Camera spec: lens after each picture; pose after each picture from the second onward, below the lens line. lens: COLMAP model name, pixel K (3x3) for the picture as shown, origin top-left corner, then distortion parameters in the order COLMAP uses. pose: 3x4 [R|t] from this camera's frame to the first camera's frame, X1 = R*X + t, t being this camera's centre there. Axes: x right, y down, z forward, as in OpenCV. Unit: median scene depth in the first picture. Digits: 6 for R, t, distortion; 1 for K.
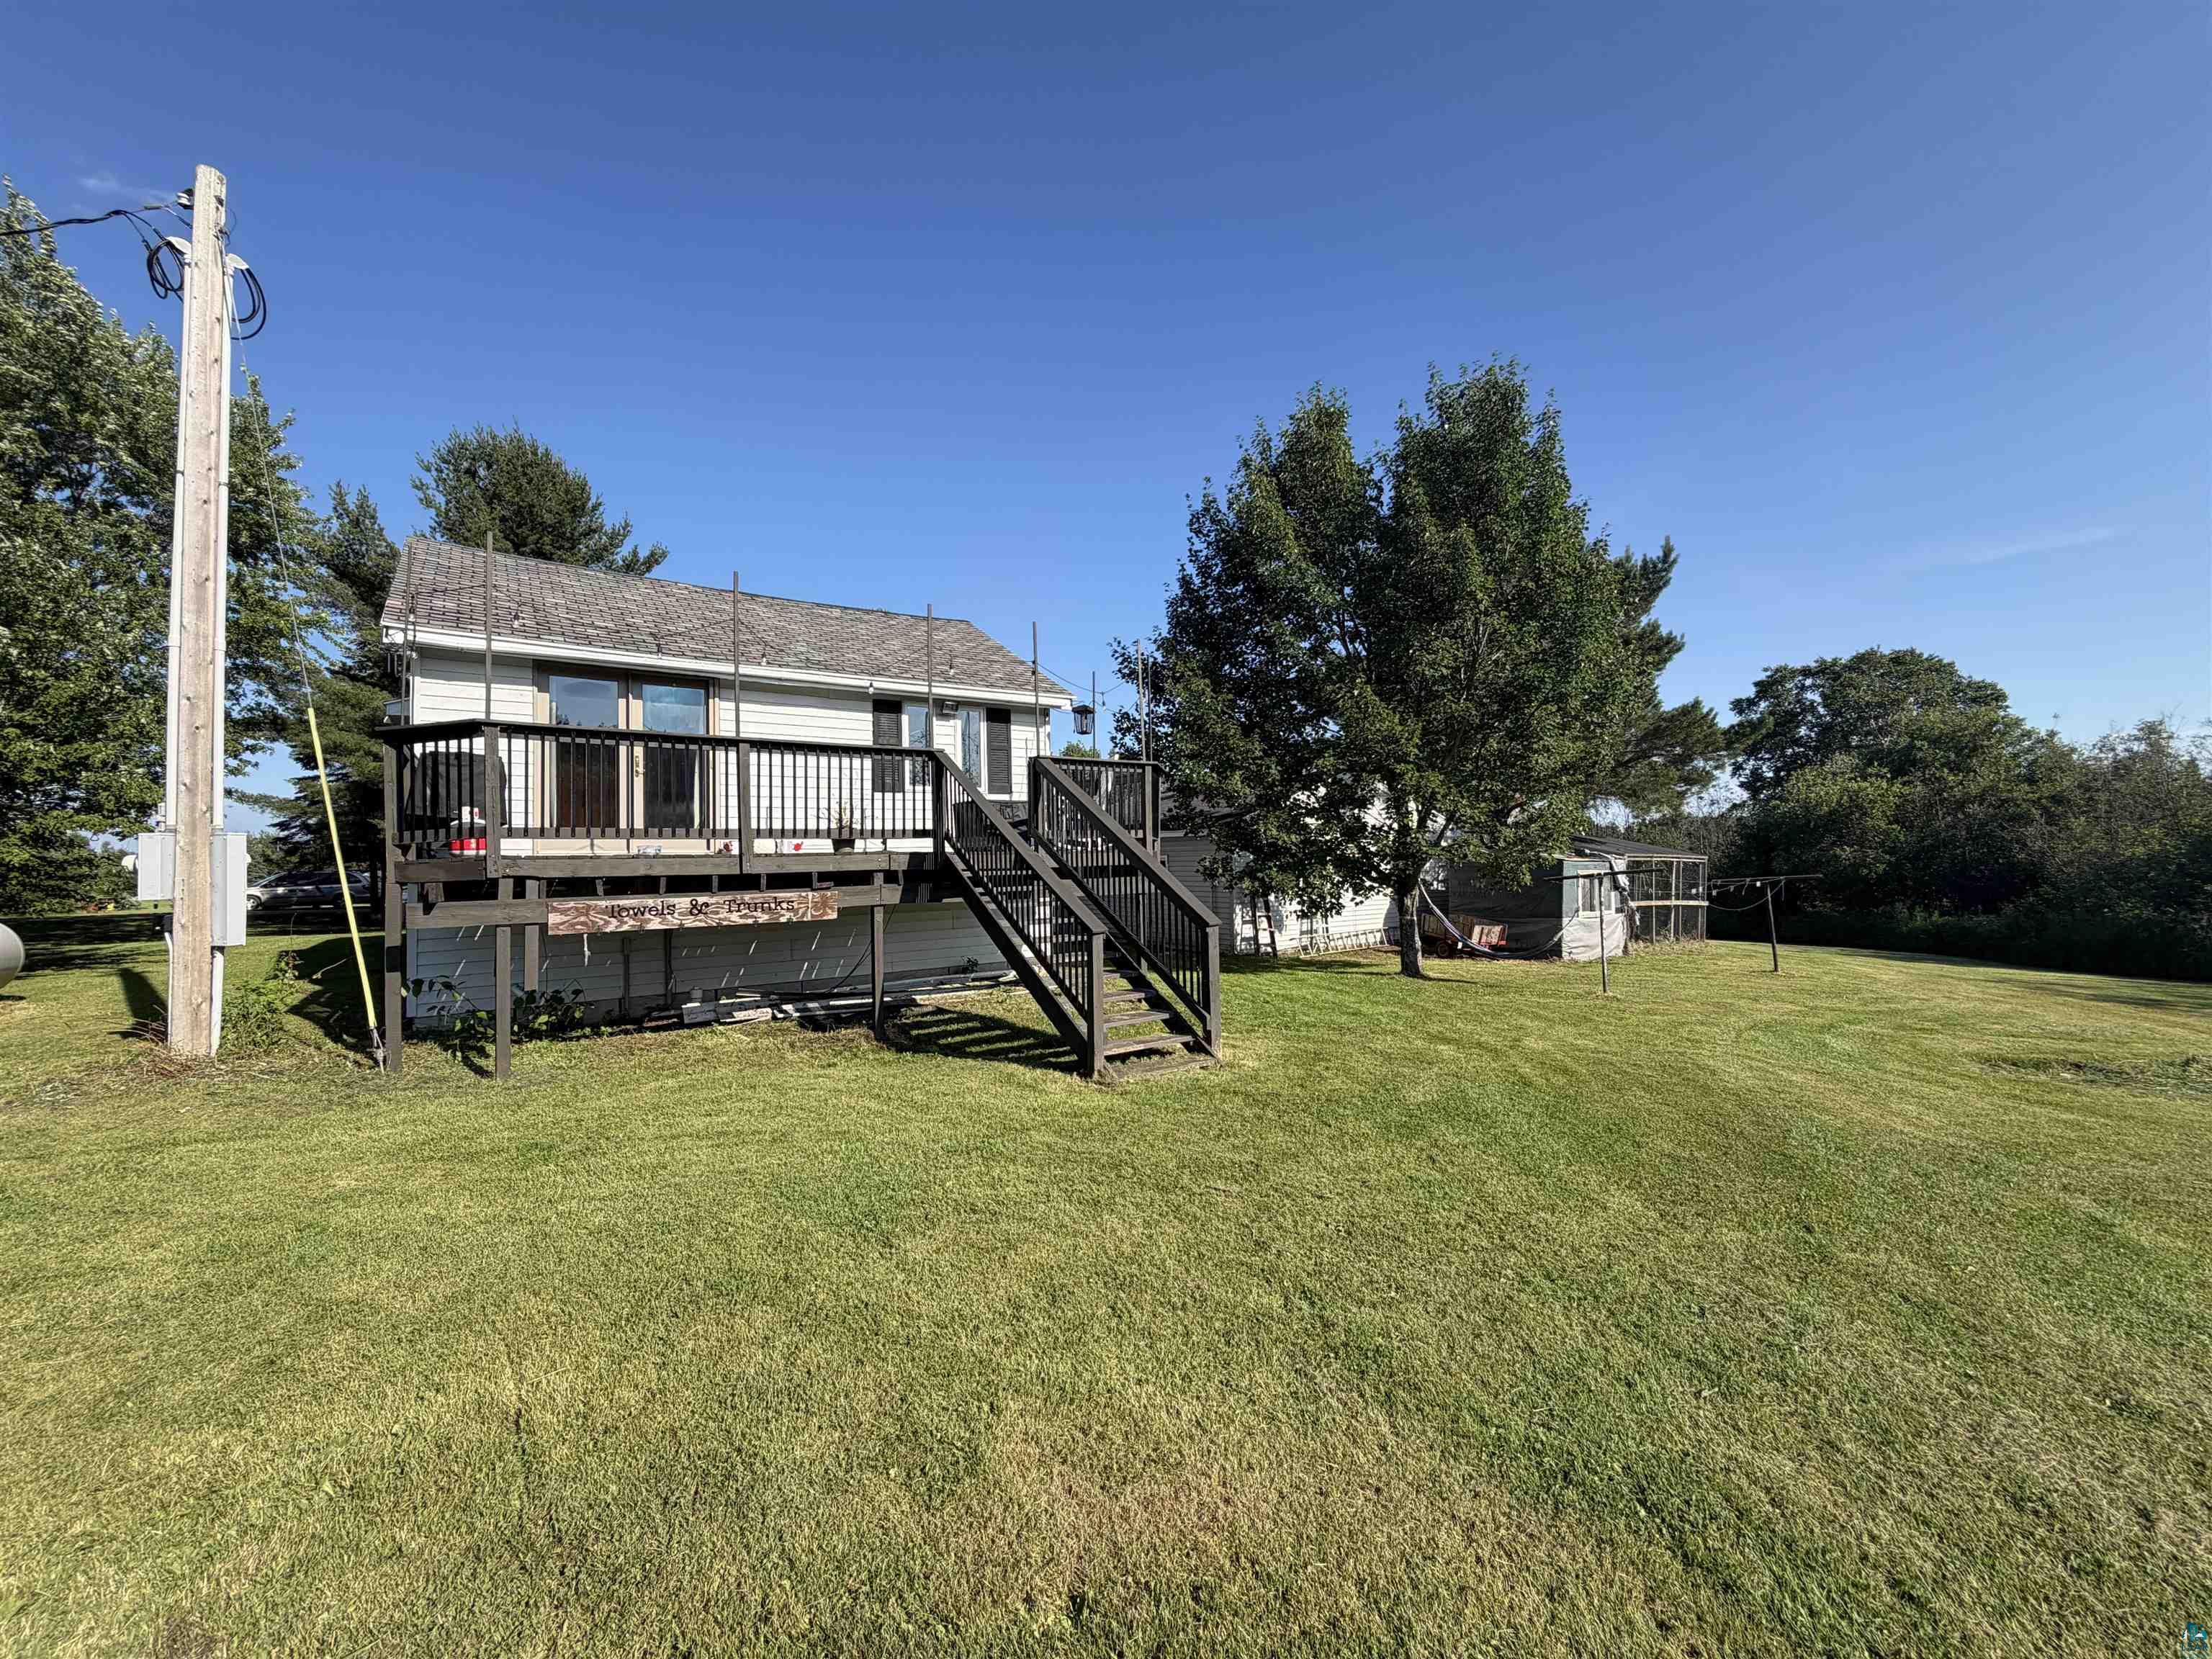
lens RADIAL K [[885.9, 0, 1106.0], [0, 885.9, 829.5], [0, 0, 1]] dist [-0.000918, 0.000102]
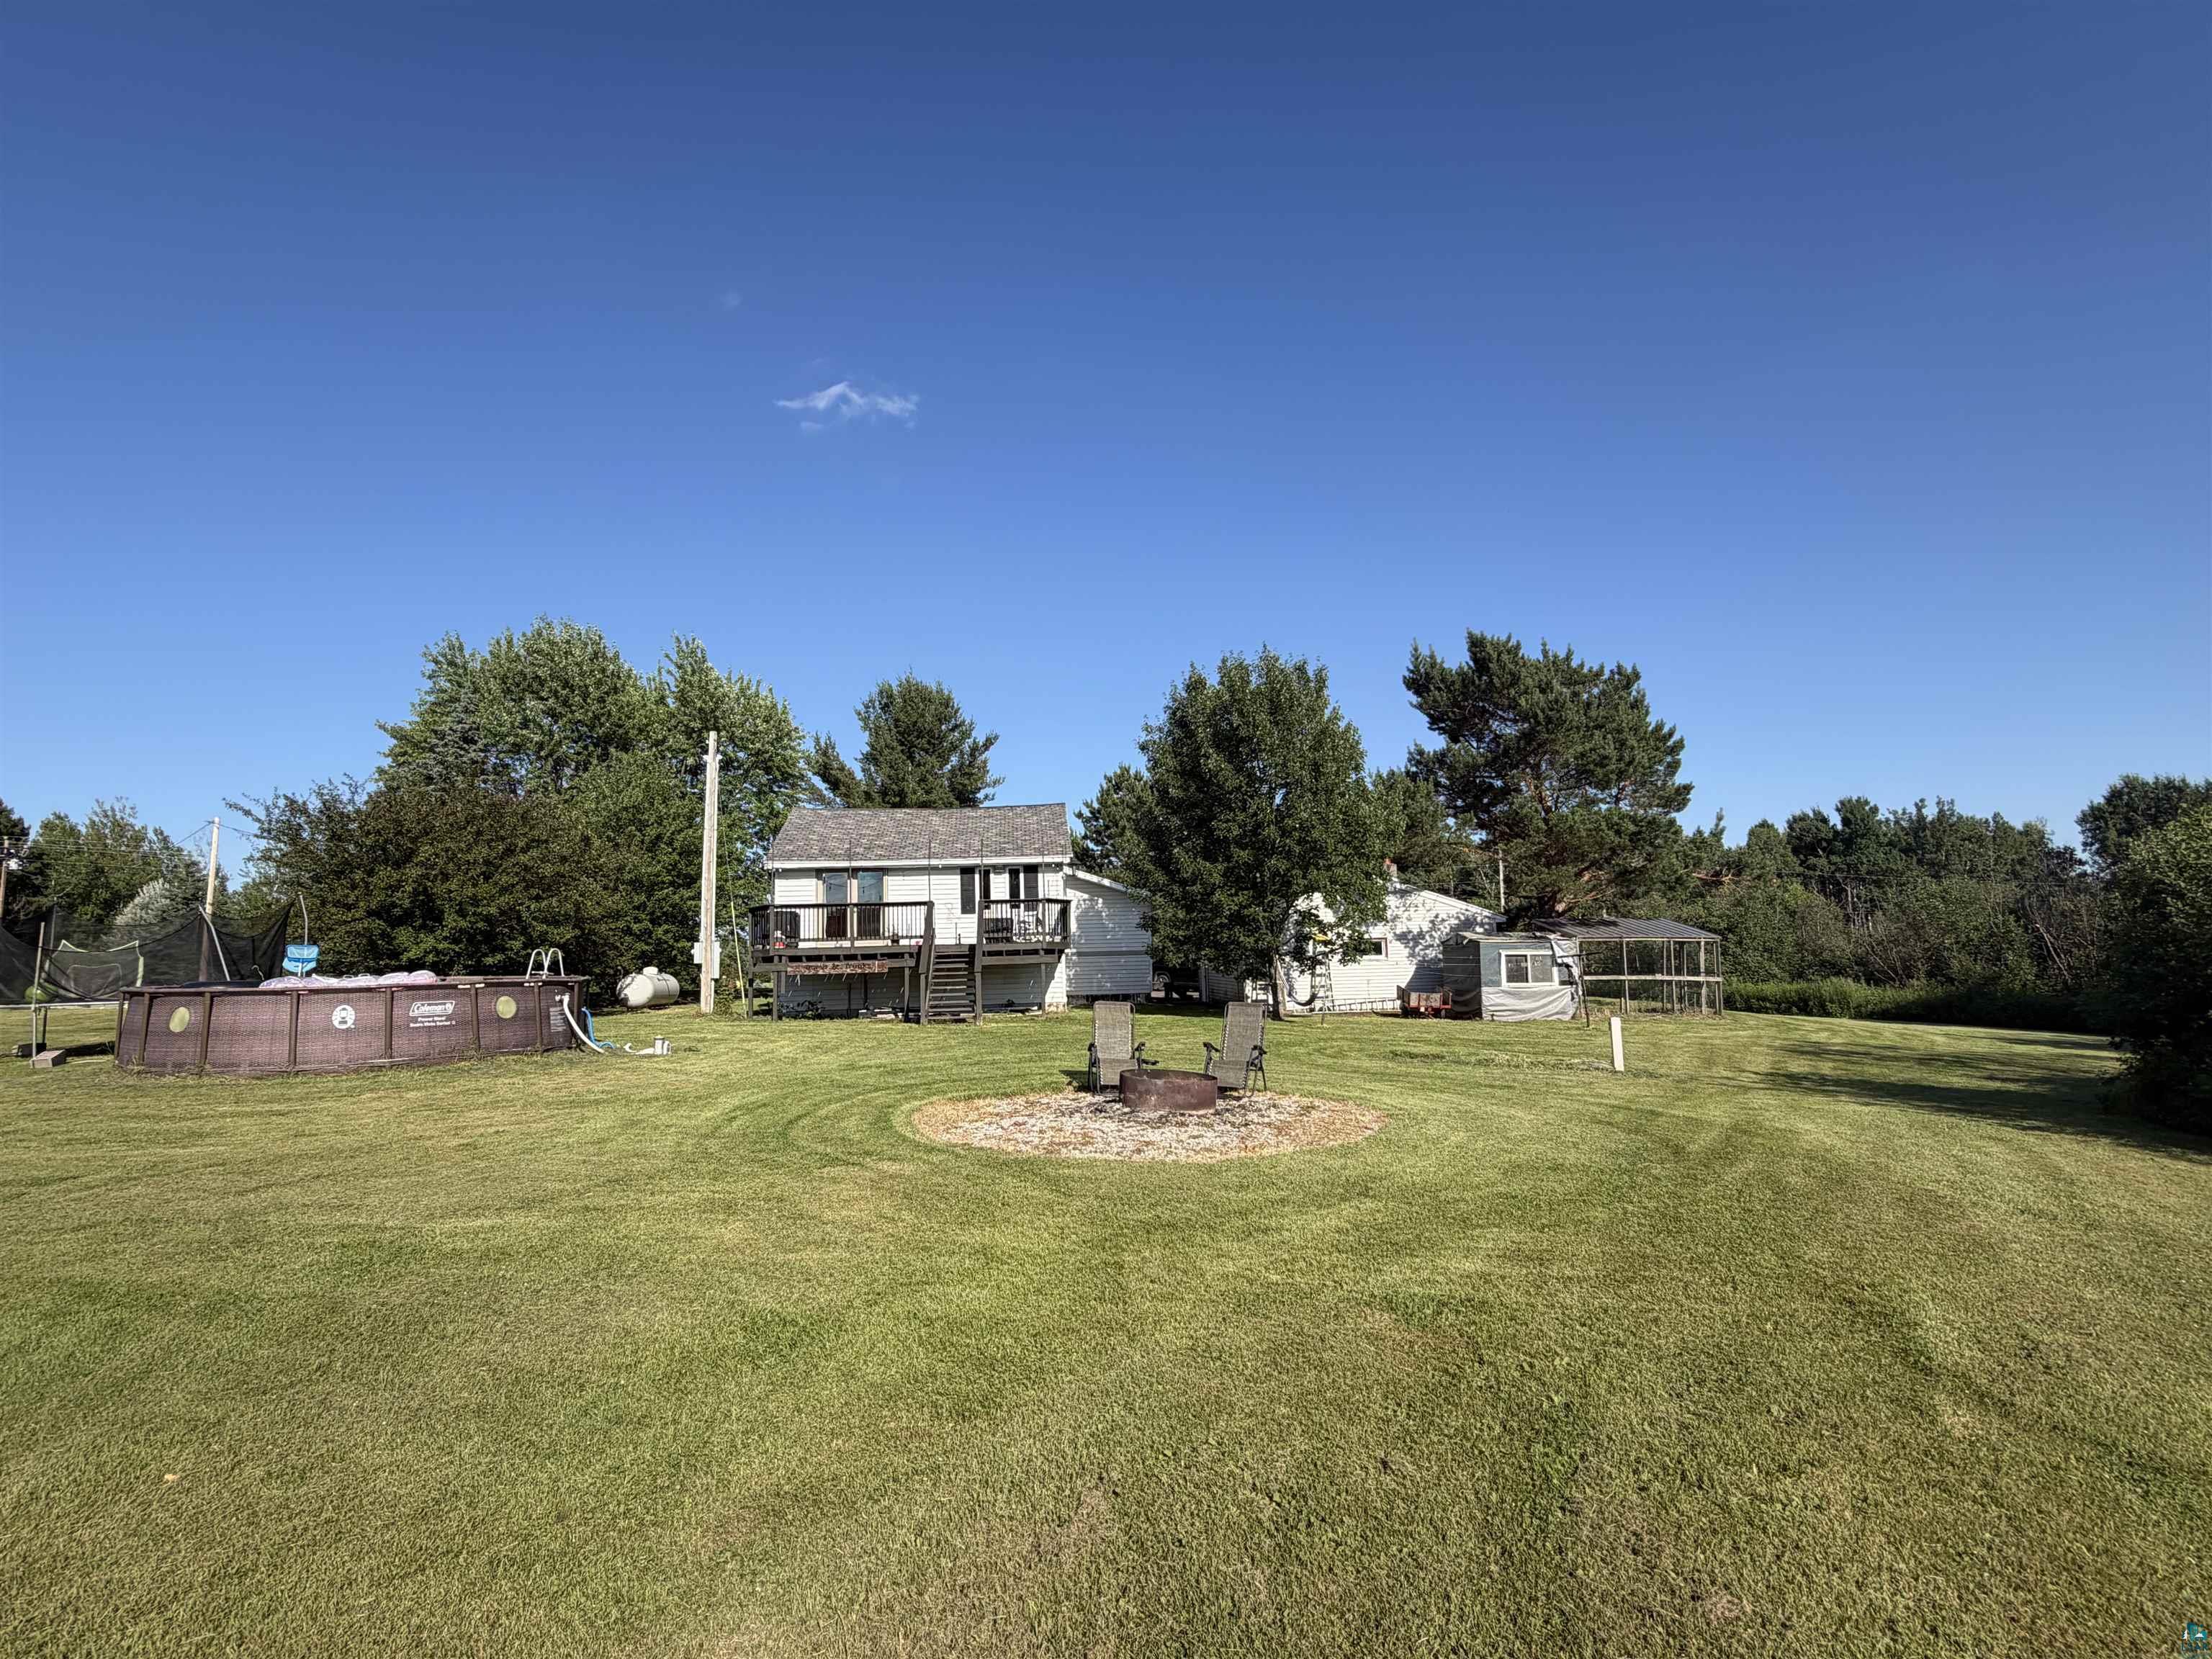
lens RADIAL K [[1030.0, 0, 1138.0], [0, 1030.0, 823.3], [0, 0, 1]] dist [-0.003504, -0.000451]
pose [[0.879828, -0.069498, -0.470184, 1.381266], [0.028203, 0.995142, -0.094319, -0.018616], [0.474455, 0.069724, 0.877514, -1.008585]]
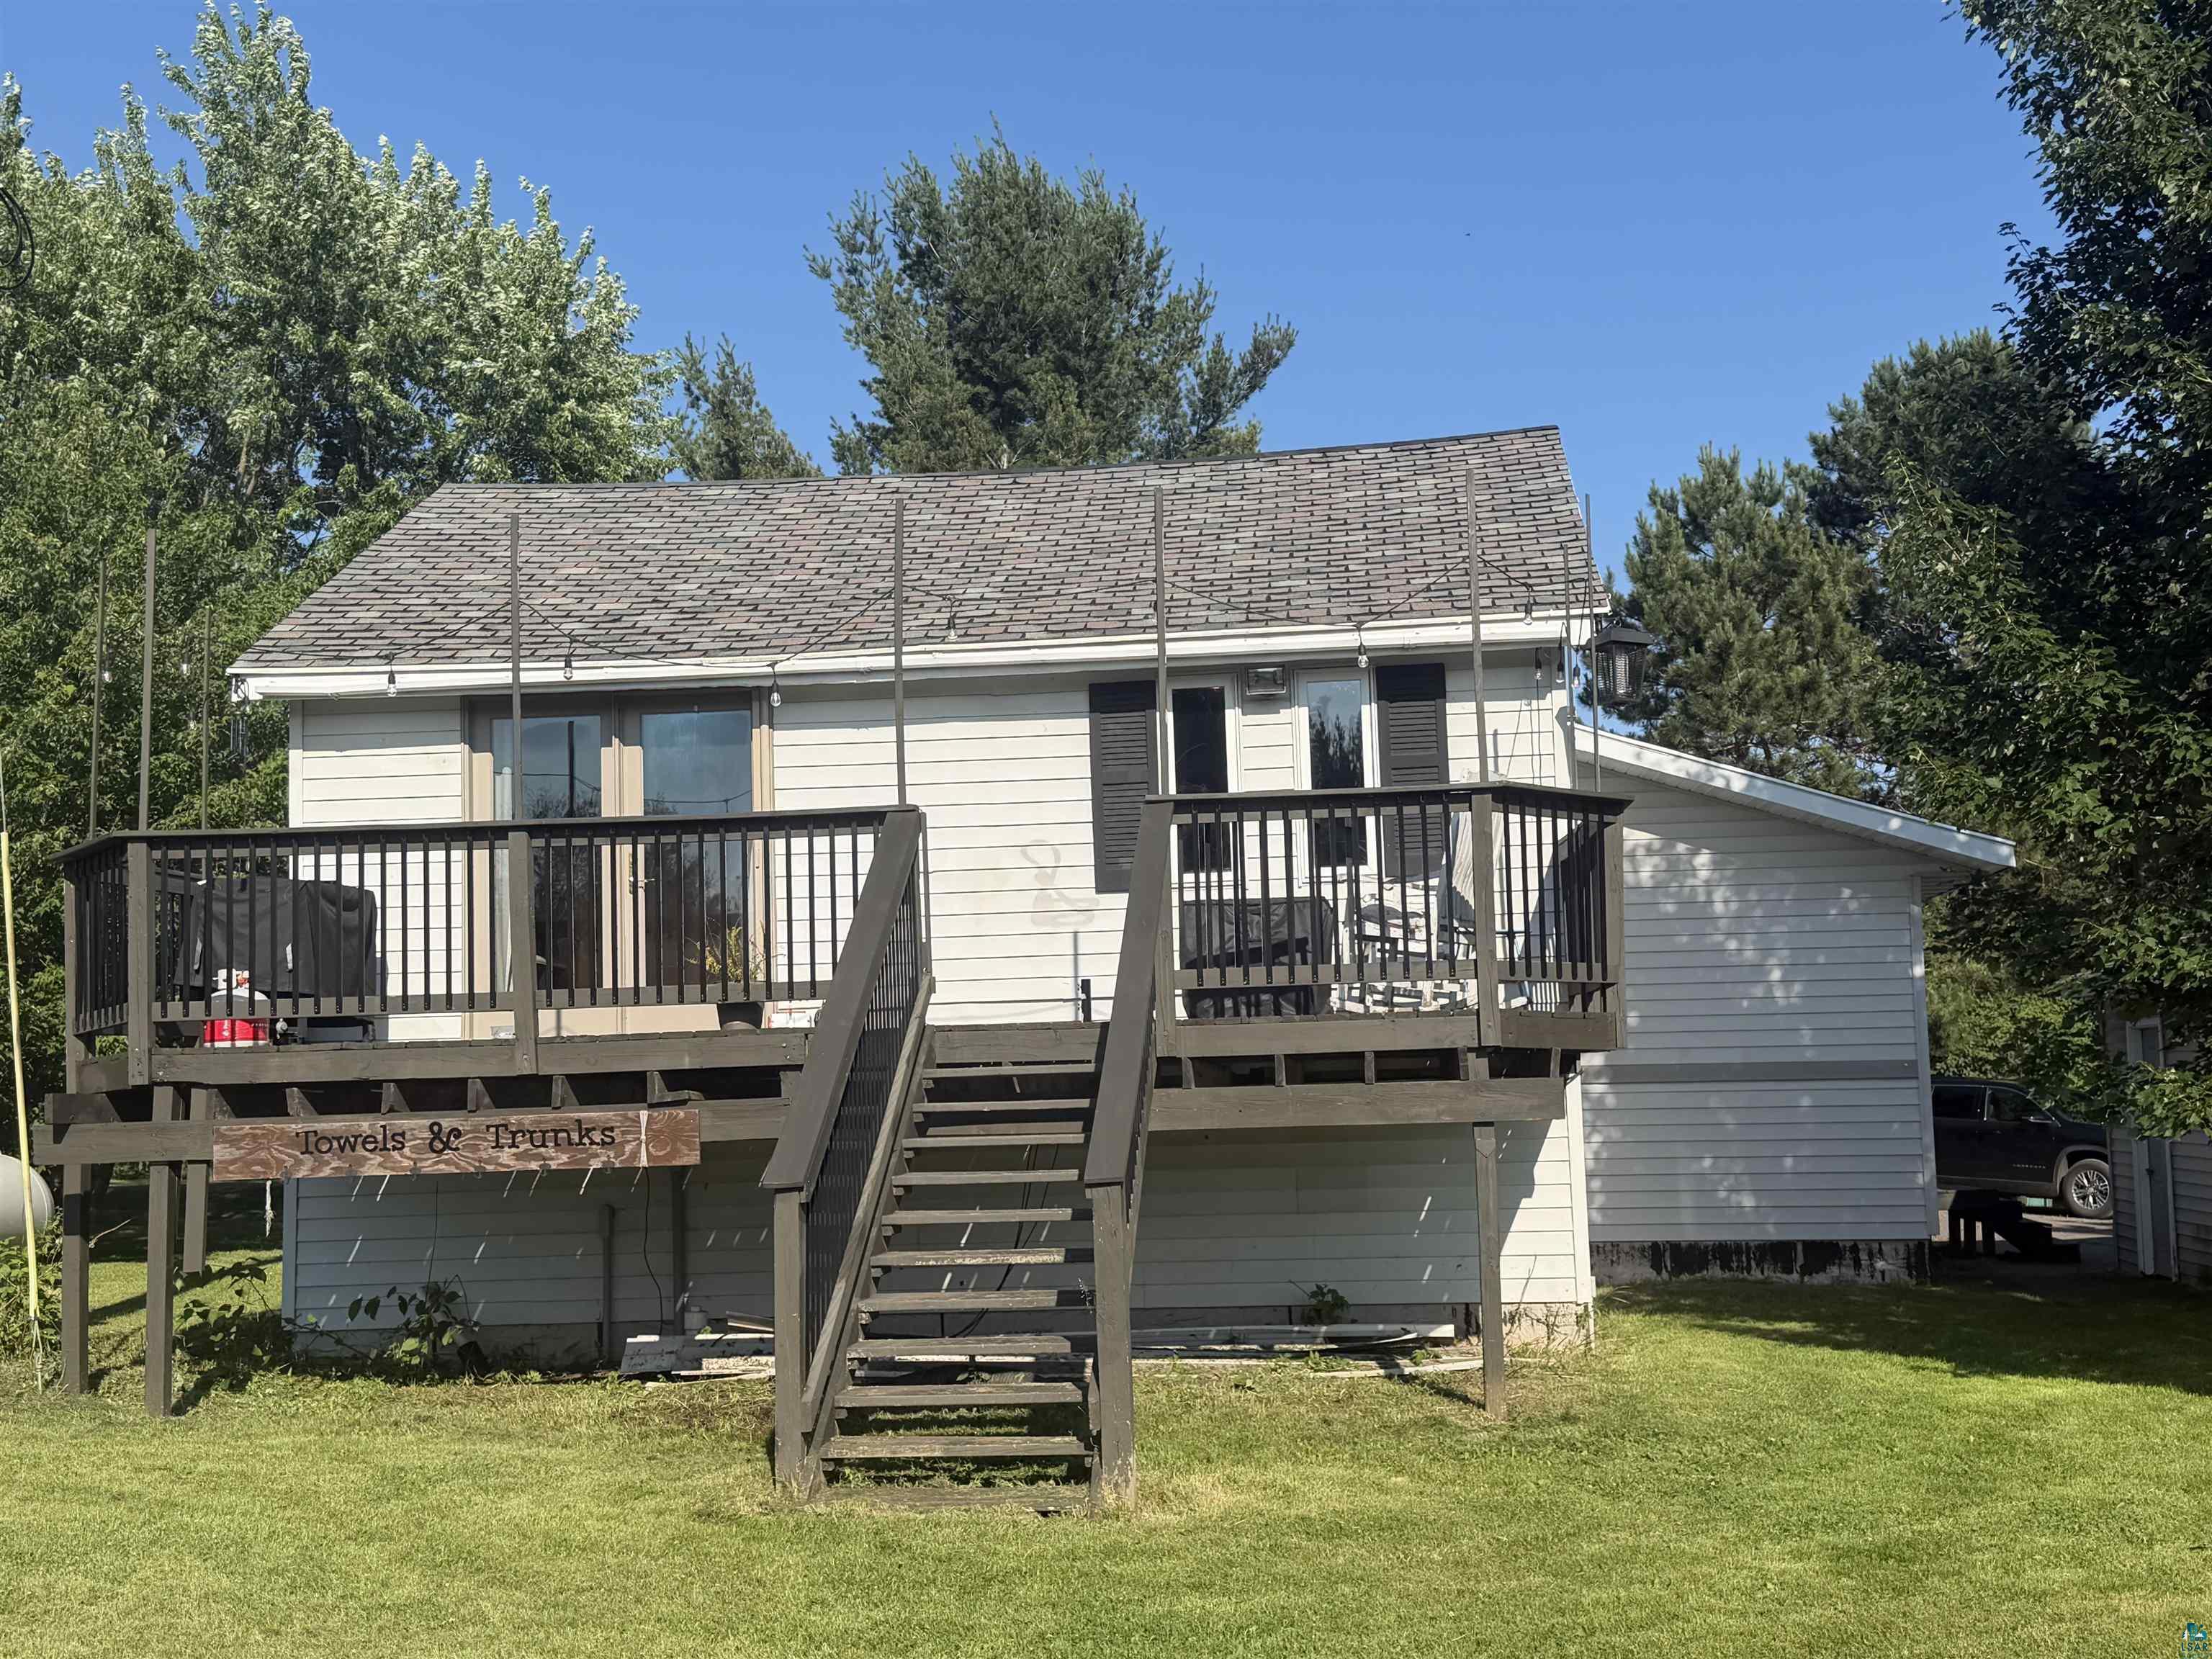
lens RADIAL K [[2576.4, 0, 1106.0], [0, 2576.4, 829.5], [0, 0, 1]] dist [0.147359, -0.012703]
pose [[0.752387, -0.071060, -0.654877, 0.668833], [0.034378, 0.997045, -0.068692, 0.016777], [0.657823, 0.029170, 0.752607, 0.037848]]
